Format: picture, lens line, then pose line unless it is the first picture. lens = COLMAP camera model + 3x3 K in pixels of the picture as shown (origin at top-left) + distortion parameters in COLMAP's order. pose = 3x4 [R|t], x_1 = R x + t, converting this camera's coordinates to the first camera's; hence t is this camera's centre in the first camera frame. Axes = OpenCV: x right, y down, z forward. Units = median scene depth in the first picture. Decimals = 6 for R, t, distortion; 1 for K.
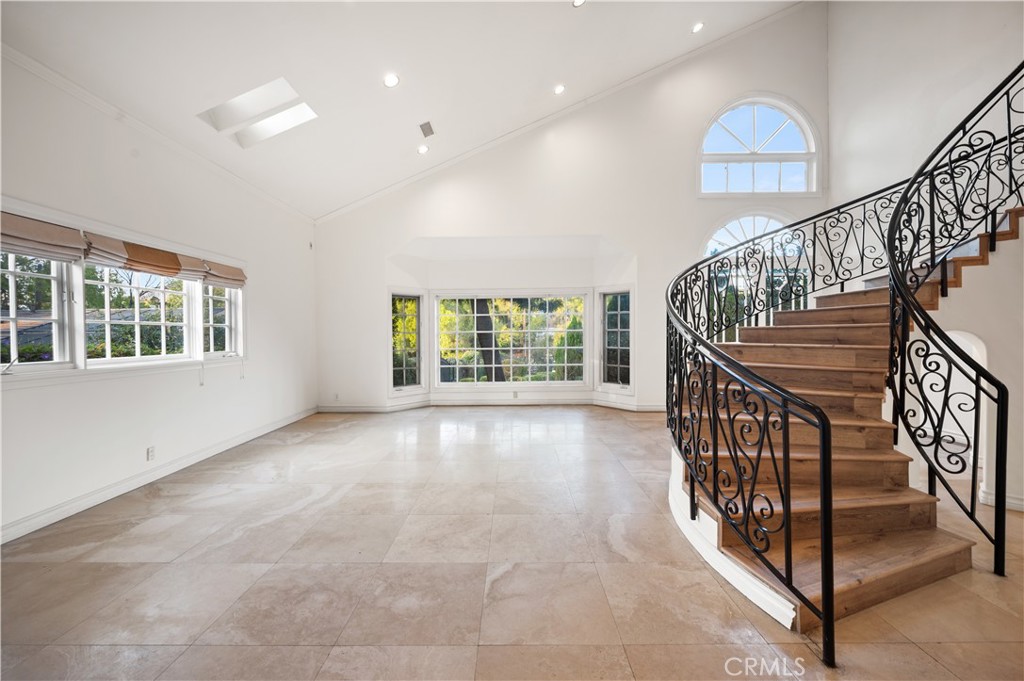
lens RADIAL K [[400.4, 0, 505.1], [0, 400.4, 345.2], [0, 0, 1]] dist [-0.000239, -0.000184]
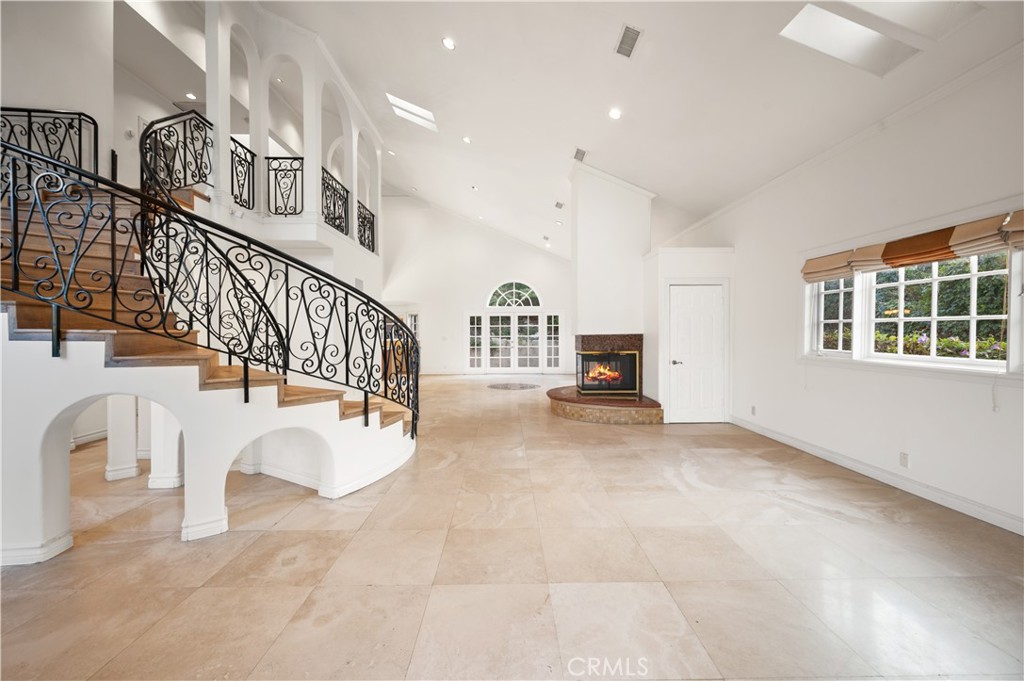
lens RADIAL K [[400.4, 0, 505.9], [0, 400.4, 337.3], [0, 0, 1]] dist [-0.000239, -0.000184]
pose [[-0.999795, 0.012159, -0.016189, 0.058150], [0.011497, 0.999119, 0.040357, -0.068916], [0.016666, 0.040163, -0.999054, 2.110879]]
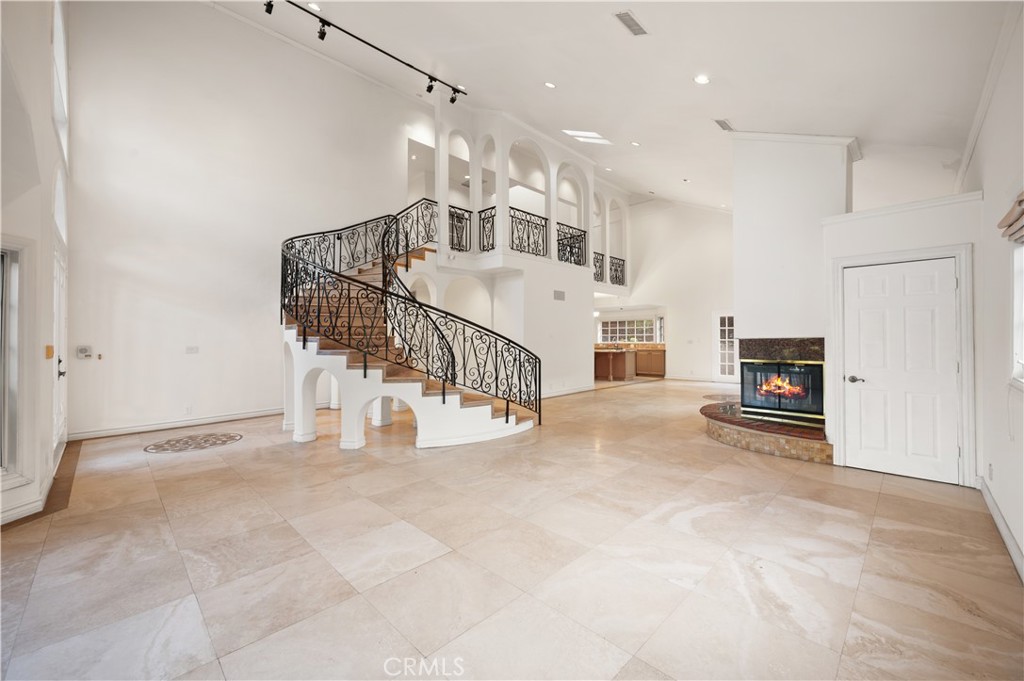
lens RADIAL K [[400.4, 0, 515.0], [0, 400.4, 334.6], [0, 0, 1]] dist [-0.000239, -0.000184]
pose [[-0.721735, 0.017522, 0.691948, -0.840669], [0.032818, 0.999421, 0.008923, -0.058236], [-0.691391, 0.029149, -0.721892, 1.938992]]
